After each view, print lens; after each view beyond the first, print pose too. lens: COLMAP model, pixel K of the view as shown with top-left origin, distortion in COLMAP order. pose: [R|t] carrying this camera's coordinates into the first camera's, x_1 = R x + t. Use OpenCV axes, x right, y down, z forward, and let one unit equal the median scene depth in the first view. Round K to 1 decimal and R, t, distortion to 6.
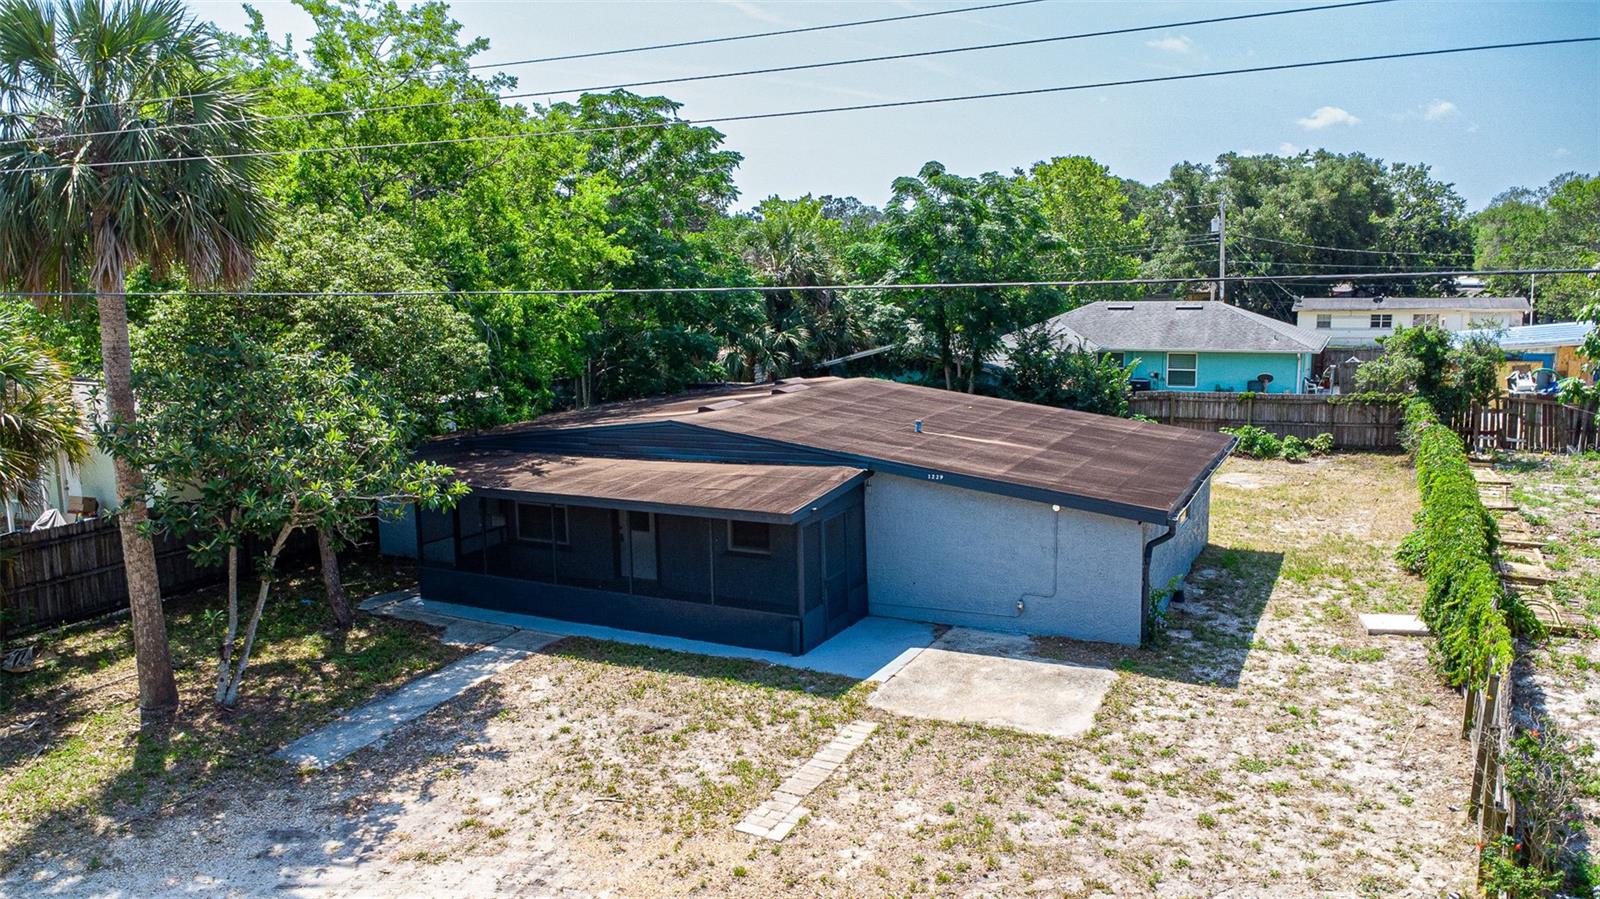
lens RADIAL K [[1145.2, 0, 794.2], [0, 1145.2, 450.5], [0, 0, 1]] dist [0.044375, -0.040951]
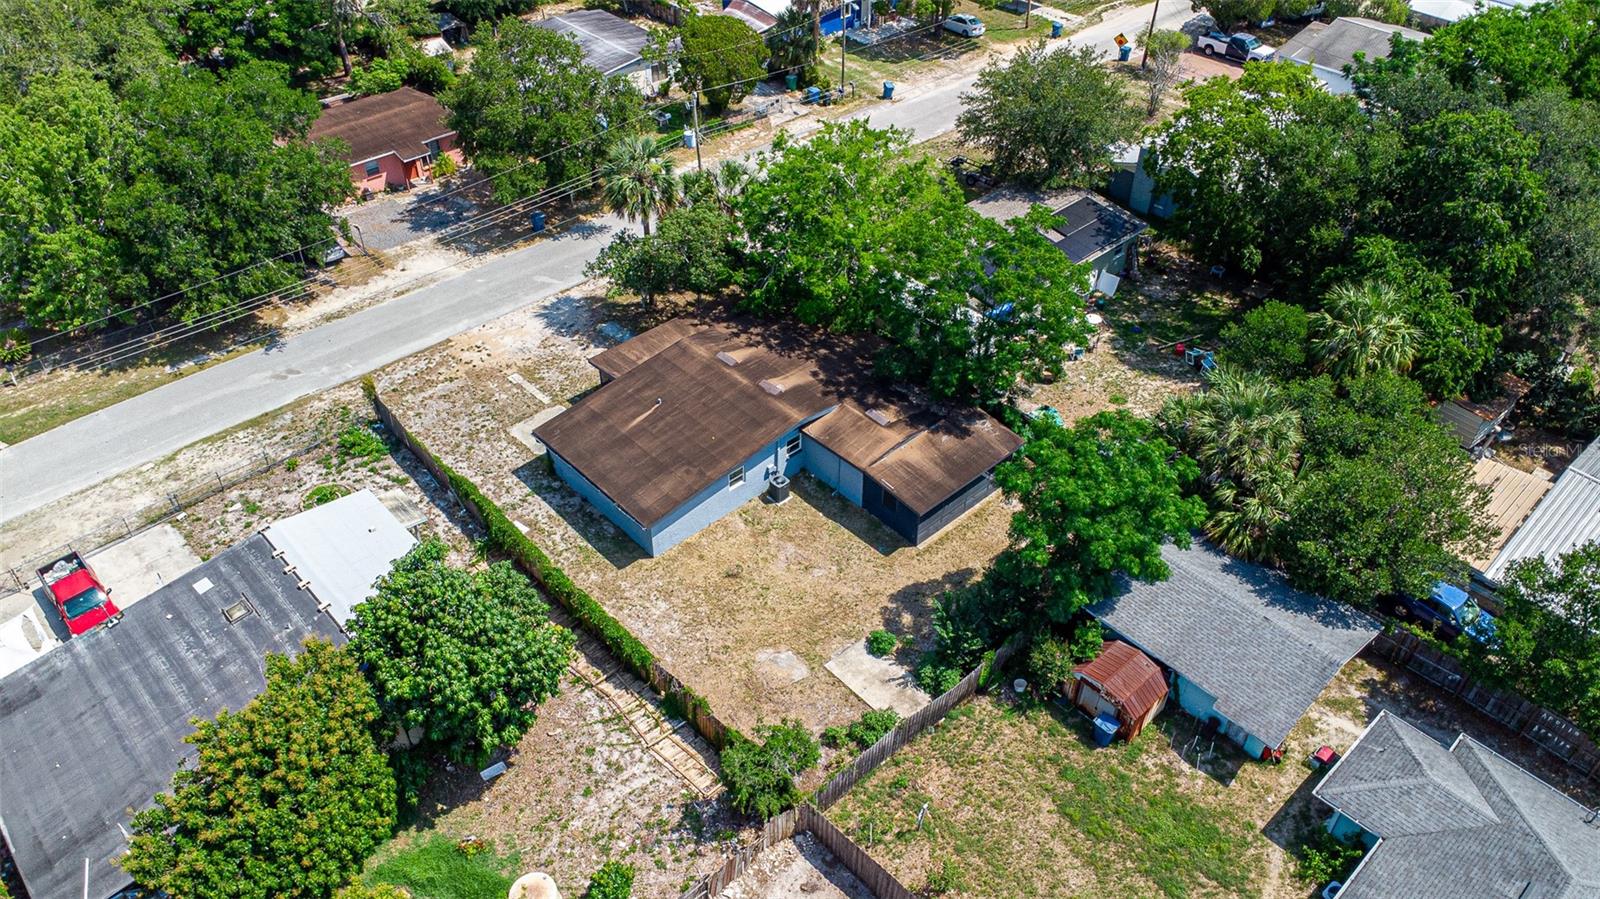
lens RADIAL K [[1145.1, 0, 793.2], [0, 1145.1, 453.3], [0, 0, 1]] dist [0.056568, -0.072156]
pose [[-0.351334, 0.617933, -0.703366, 2.444286], [-0.134584, 0.710123, 0.691095, -2.268089], [0.926527, 0.337467, -0.166327, 2.351083]]
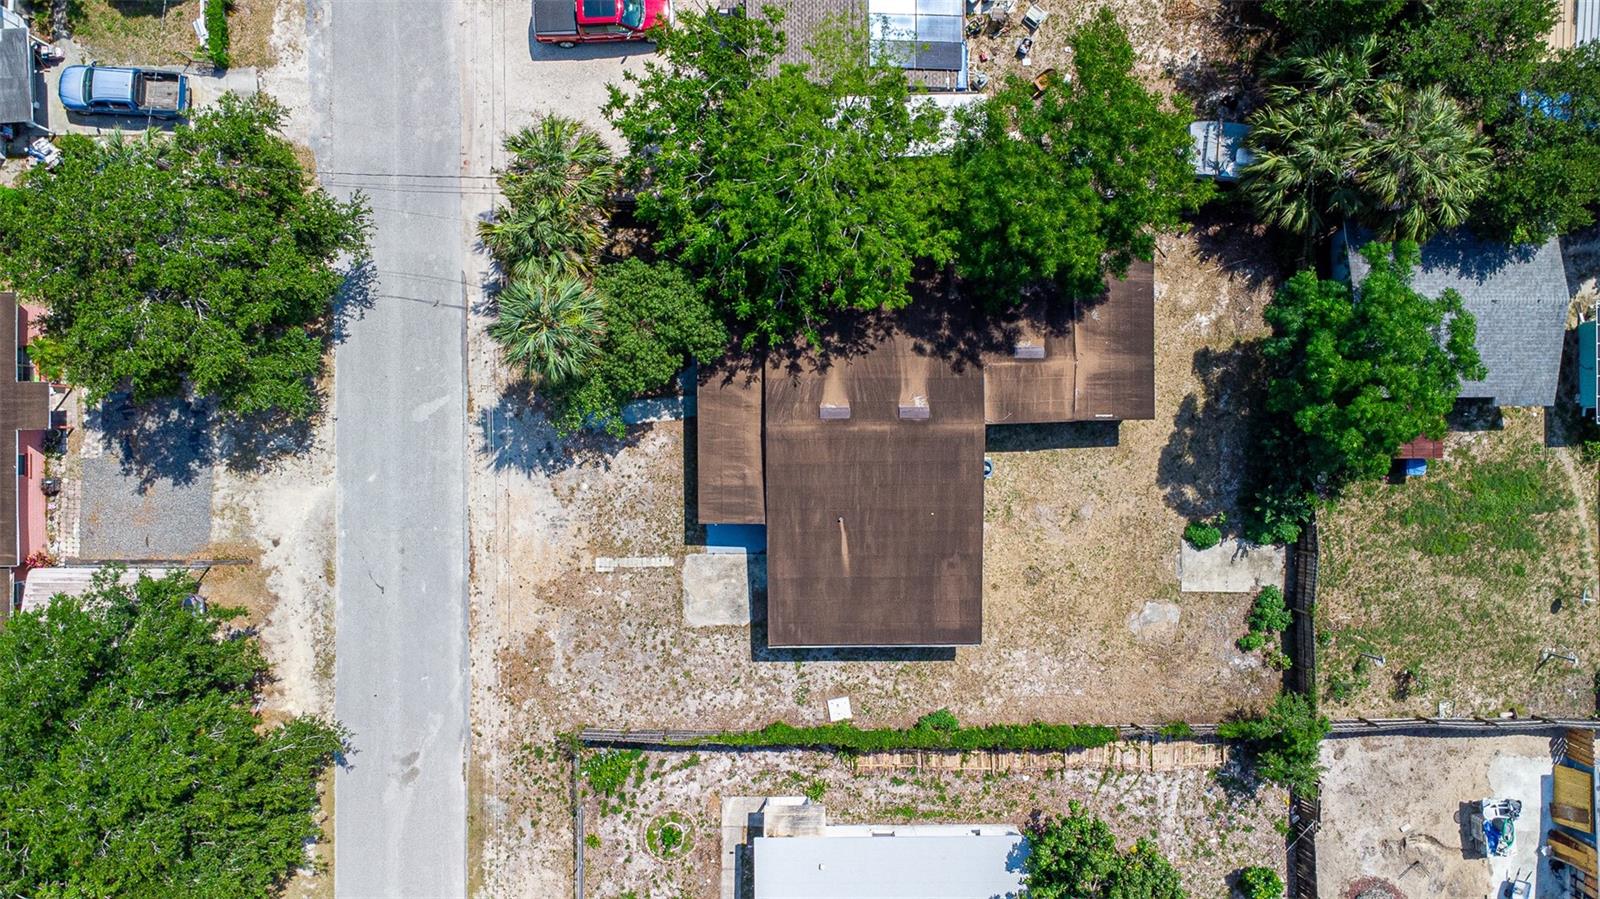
lens RADIAL K [[1145.1, 0, 793.2], [0, 1145.1, 453.3], [0, 0, 1]] dist [0.056568, -0.072156]
pose [[0.461247, 0.887031, 0.020666, -0.110252], [-0.141185, 0.050380, 0.988700, -2.863365], [0.875967, -0.458953, 0.148473, 0.935727]]
